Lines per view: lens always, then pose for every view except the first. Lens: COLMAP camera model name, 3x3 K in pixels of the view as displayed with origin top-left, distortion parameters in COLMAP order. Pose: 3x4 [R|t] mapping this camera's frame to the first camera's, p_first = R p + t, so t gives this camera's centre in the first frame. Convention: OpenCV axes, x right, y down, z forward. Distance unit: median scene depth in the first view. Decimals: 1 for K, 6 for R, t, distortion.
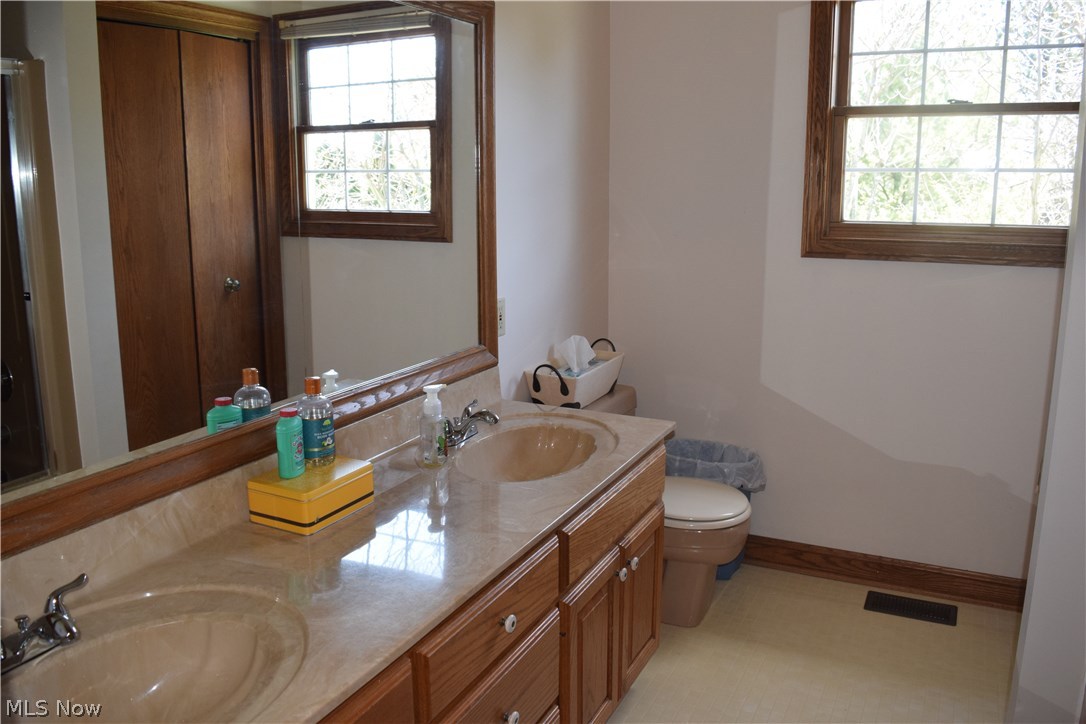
lens RADIAL K [[850.6, 0, 549.0], [0, 850.6, 354.4], [0, 0, 1]] dist [-0.093351, 0.019226]
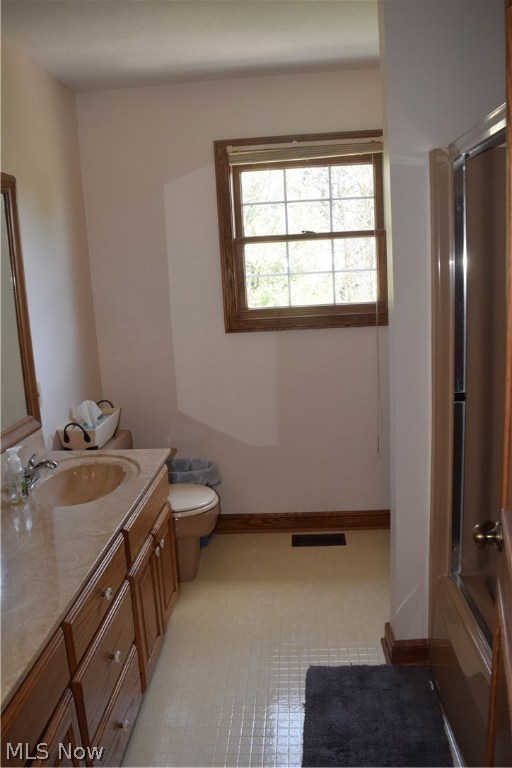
lens RADIAL K [[601.5, 0, 251.6], [0, 601.5, 386.7], [0, 0, 1]] dist [-0.093351, 0.019226]
pose [[0.921008, -0.115221, 0.372113, -0.095098], [0.124038, 0.992277, 0.000246, -0.012174], [-0.369267, 0.045930, 0.928188, -0.062199]]
